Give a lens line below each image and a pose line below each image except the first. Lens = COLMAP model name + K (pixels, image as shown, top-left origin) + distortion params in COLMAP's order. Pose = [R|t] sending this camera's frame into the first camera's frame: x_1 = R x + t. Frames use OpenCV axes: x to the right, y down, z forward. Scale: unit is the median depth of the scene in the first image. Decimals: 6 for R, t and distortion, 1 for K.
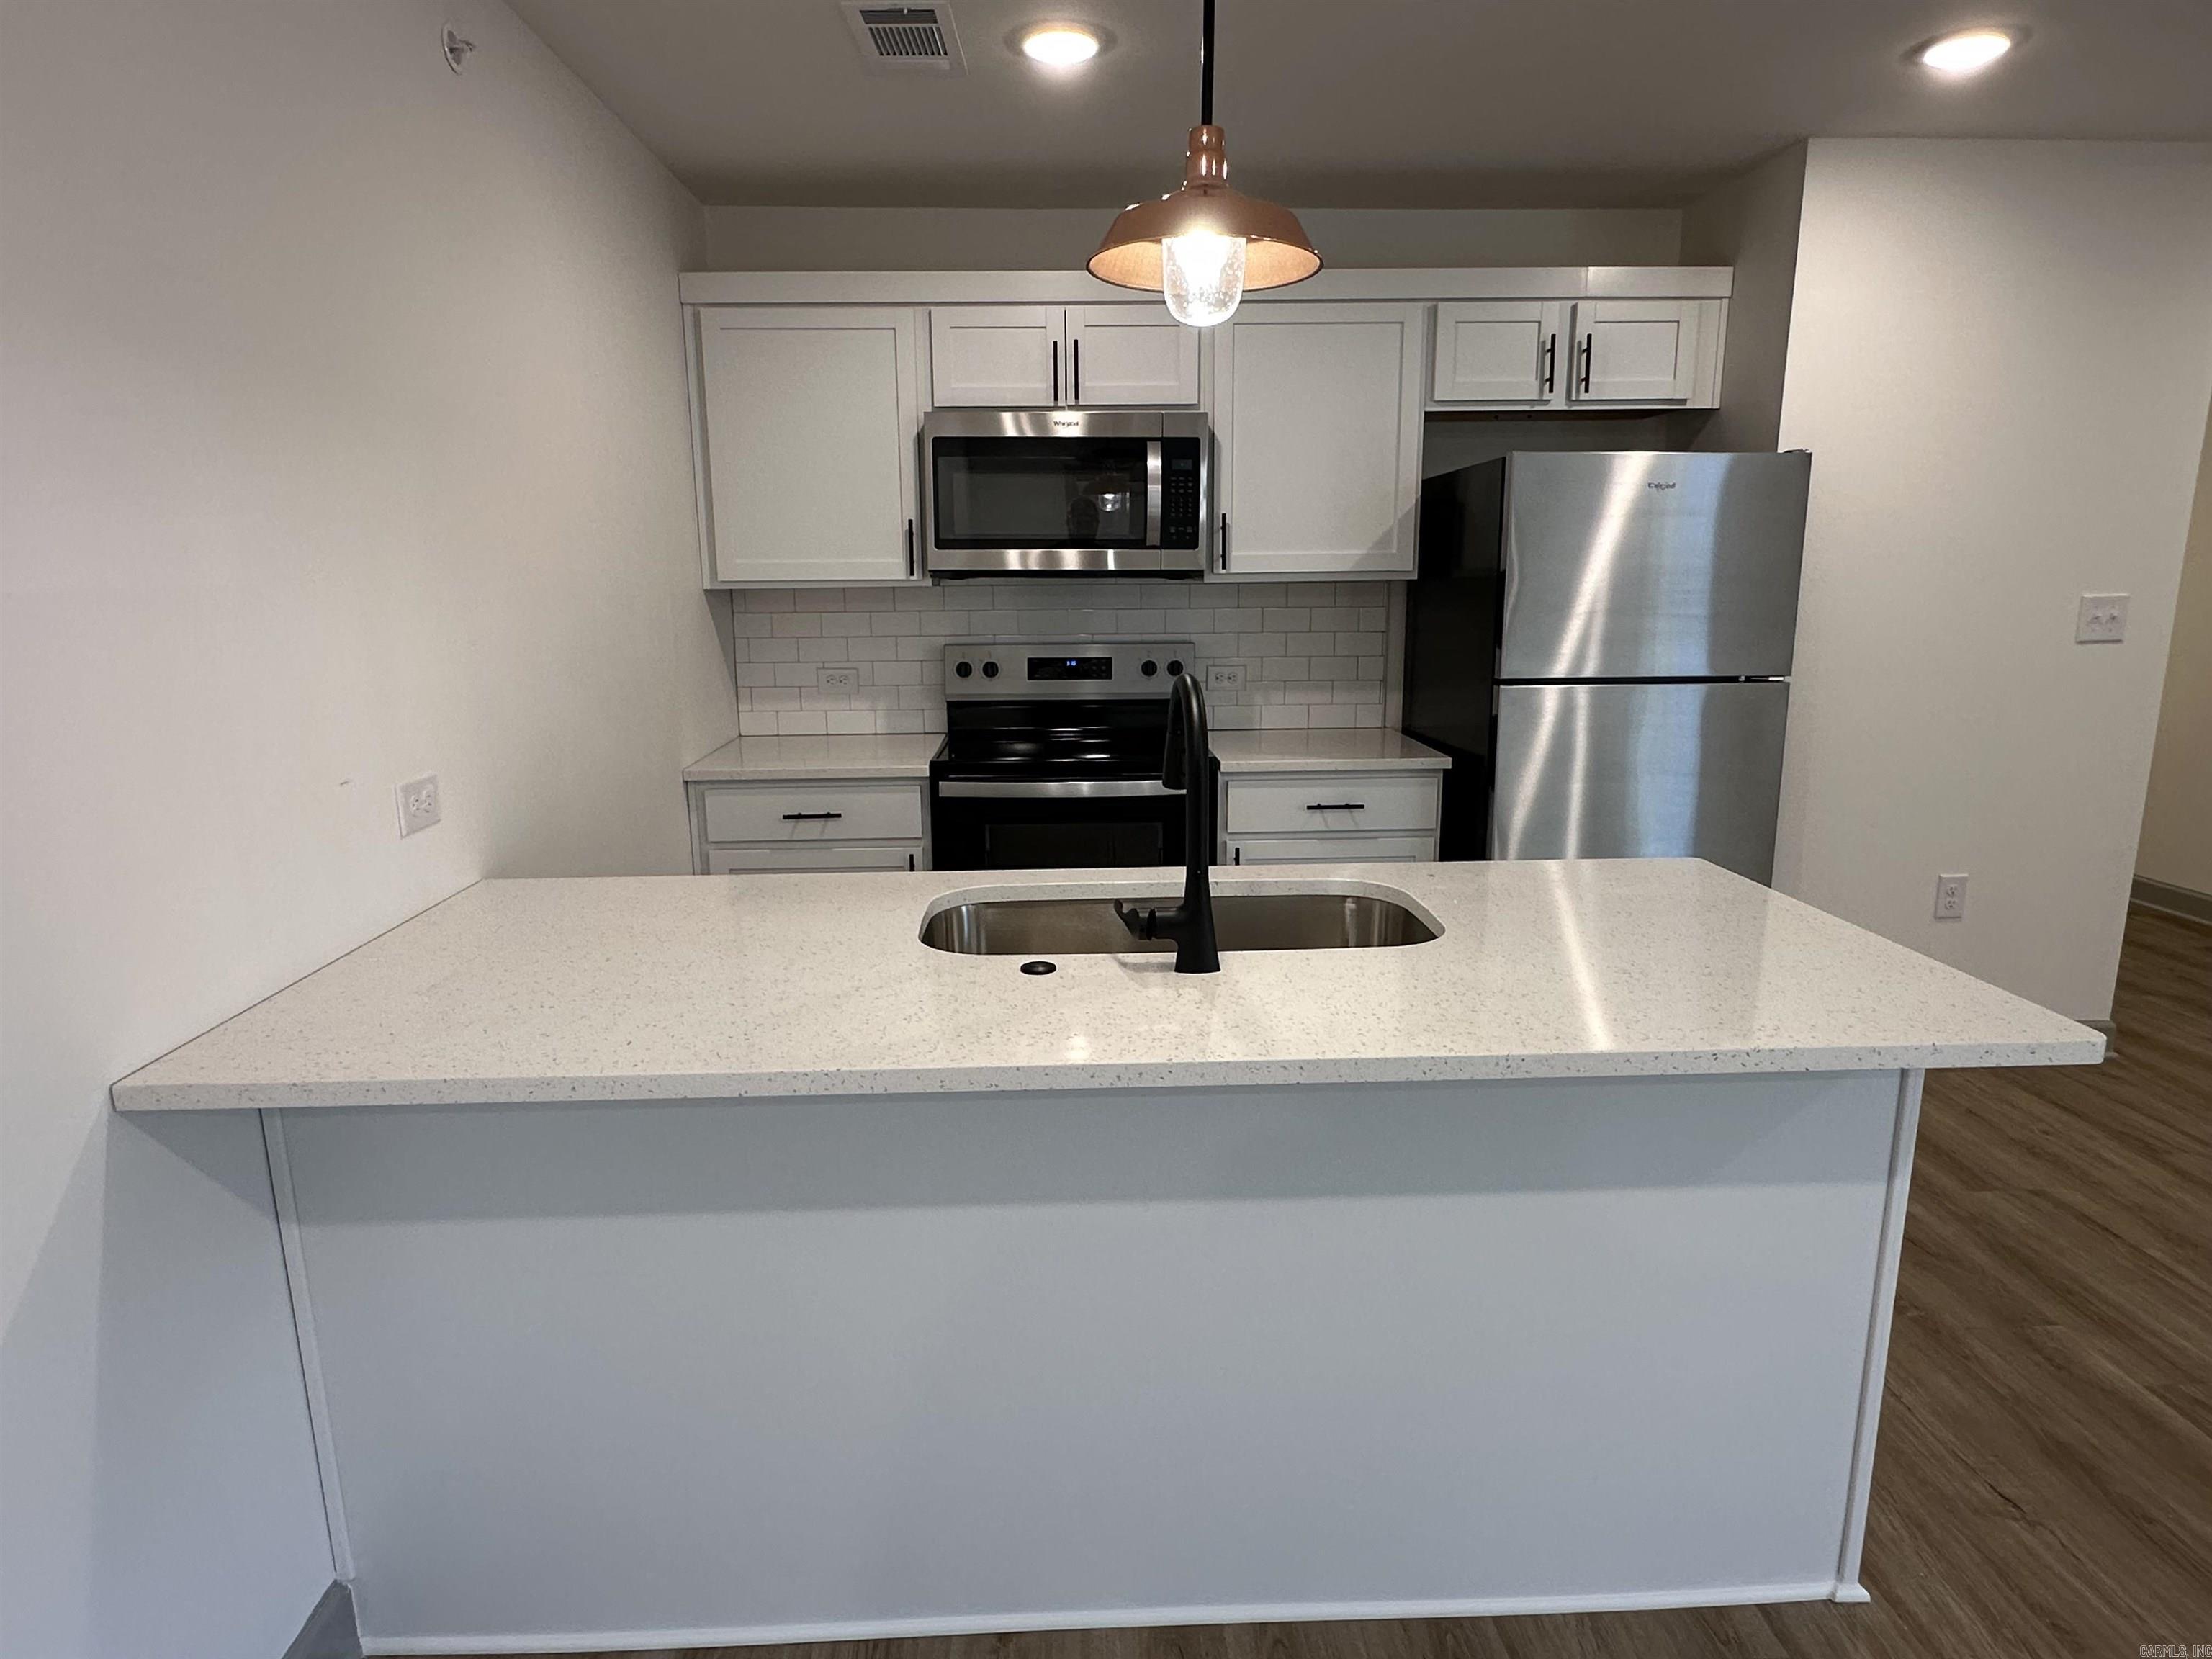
lens RADIAL K [[1279.6, 0, 1095.2], [0, 1279.6, 834.1], [0, 0, 1]] dist [-0.005491, -0.000654]
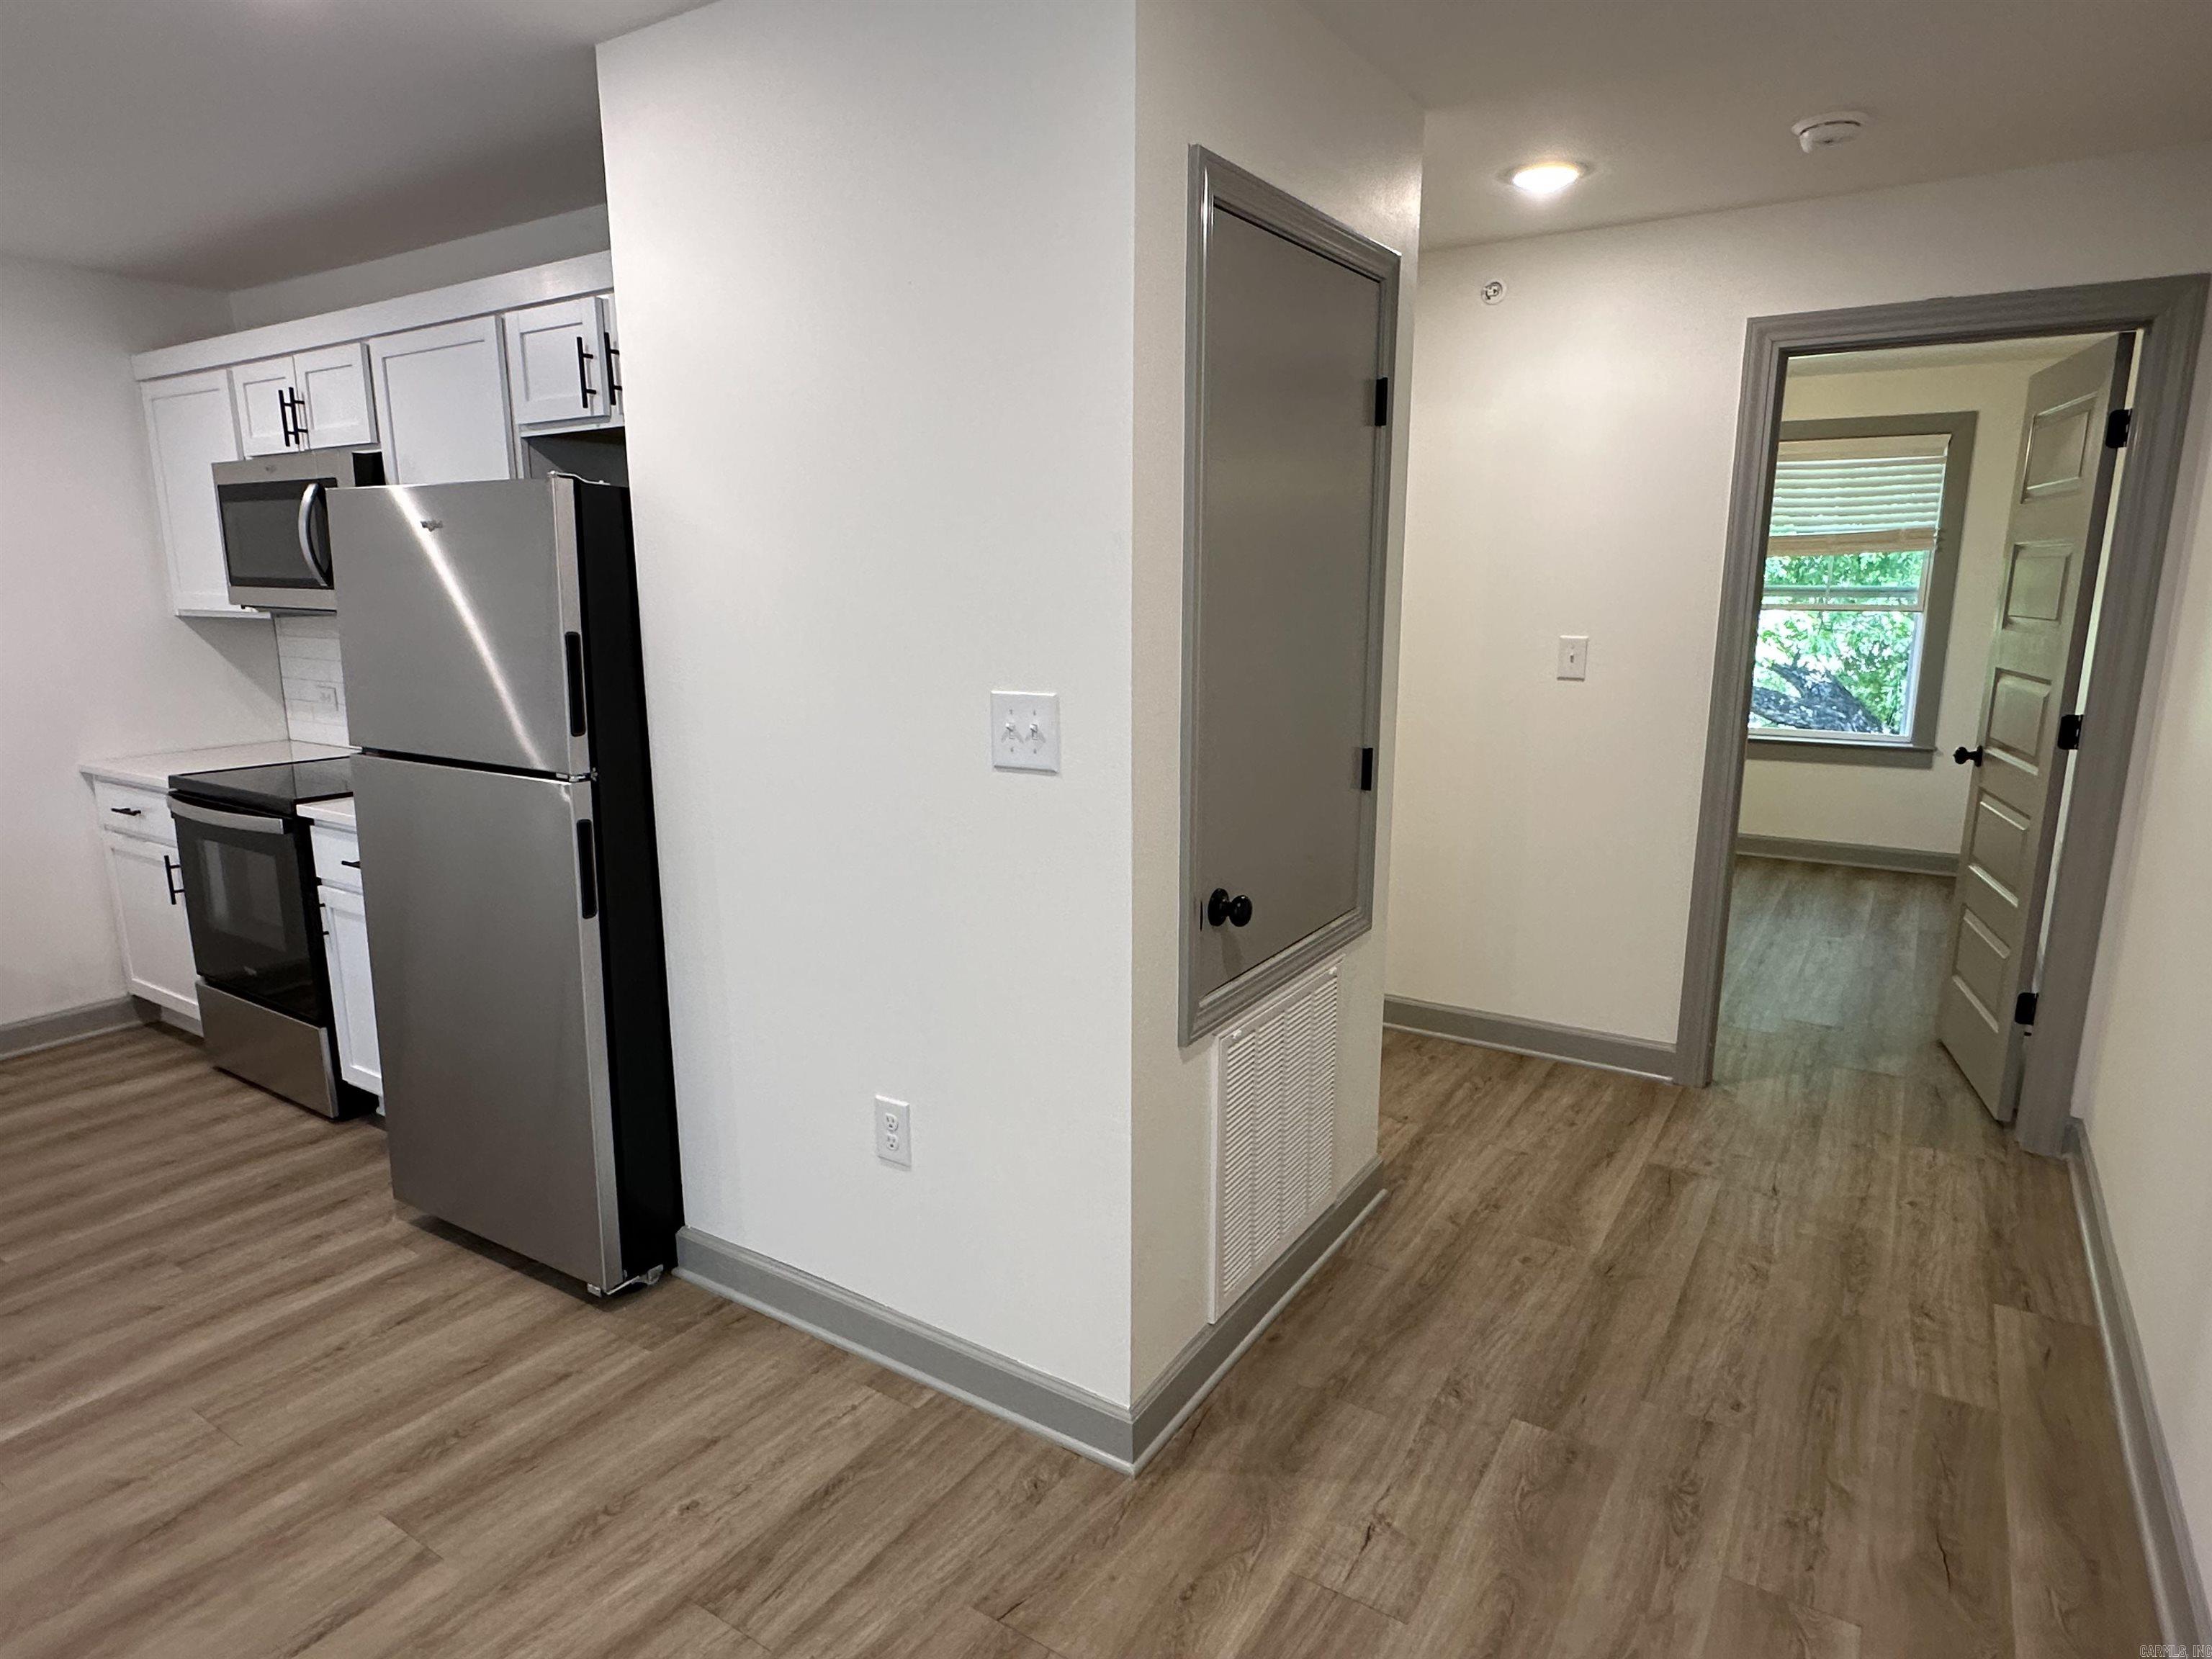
lens RADIAL K [[1273.5, 0, 1108.5], [0, 1273.5, 844.1], [0, 0, 1]] dist [-0.004486, -0.000198]
pose [[0.818542, 0.129159, -0.559739, 1.138764], [-0.125682, 0.991054, 0.044892, -0.145849], [0.560530, 0.033603, 0.827452, 0.521561]]
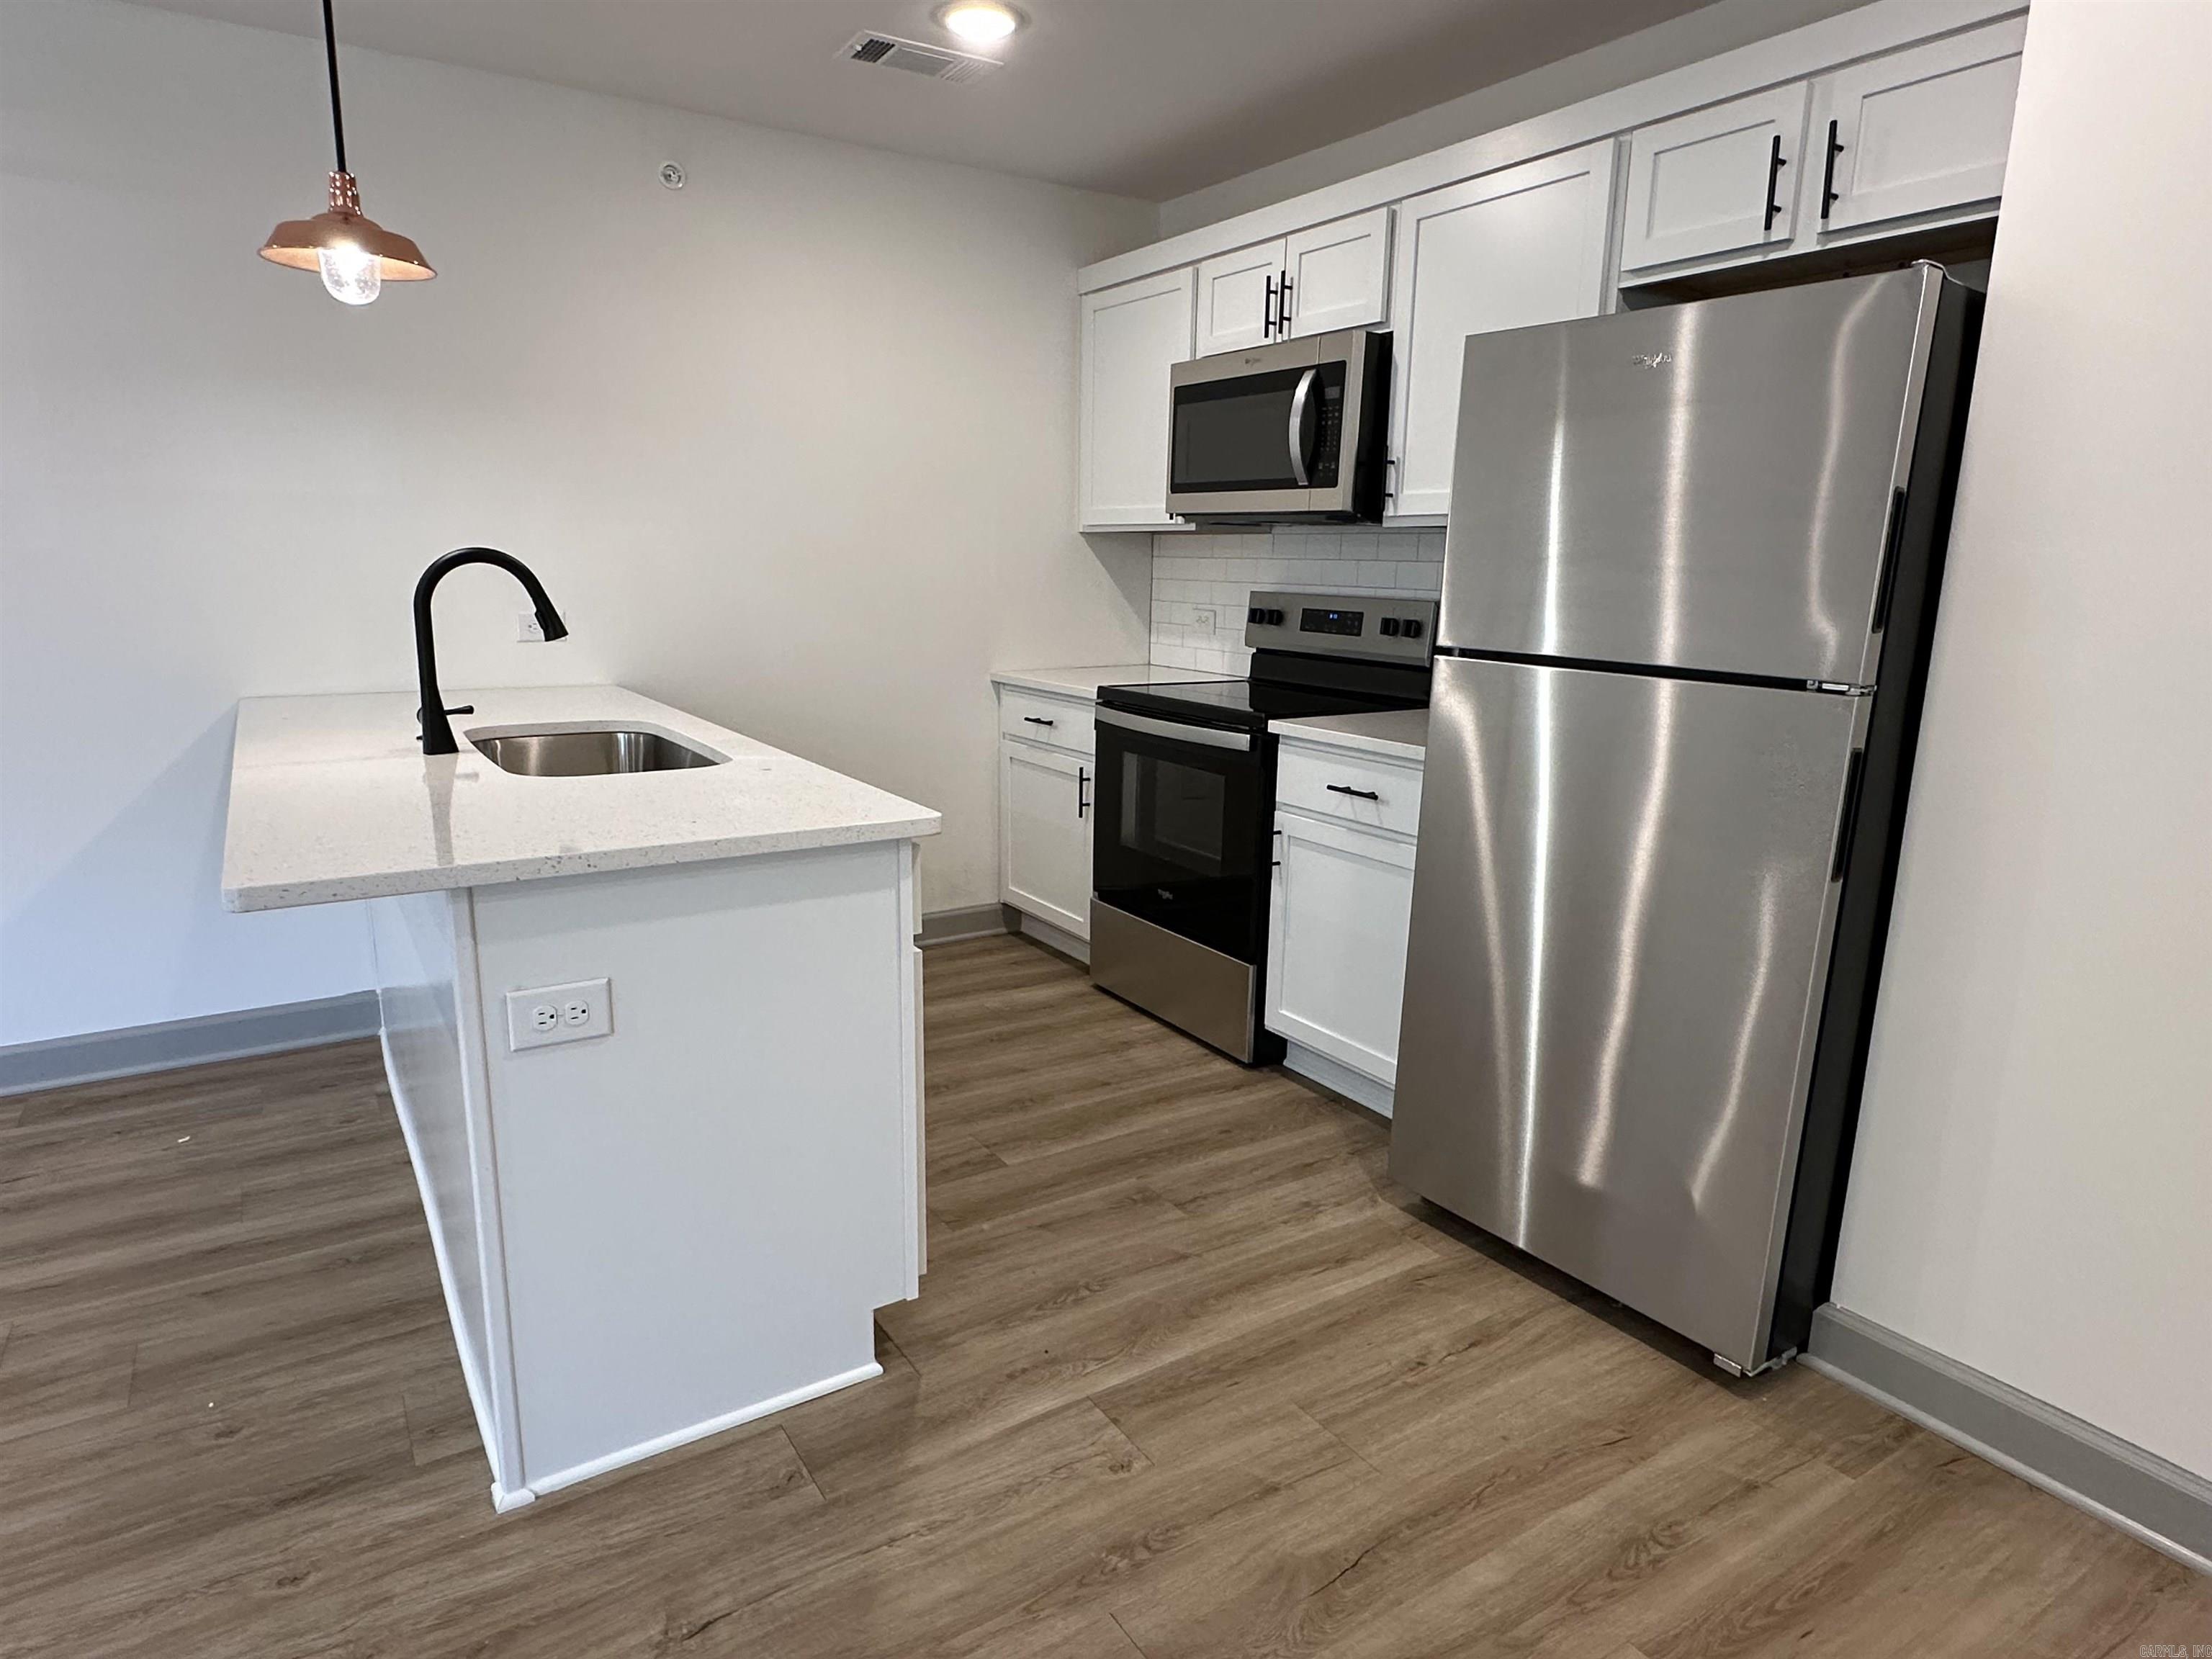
lens RADIAL K [[1279.6, 0, 1095.2], [0, 1279.6, 834.1], [0, 0, 1]] dist [-0.005491, -0.000654]
pose [[0.510041, 0.200345, -0.836492, 0.789180], [-0.198570, 0.973652, 0.112120, -0.053592], [0.836915, 0.108917, 0.536386, 0.406699]]
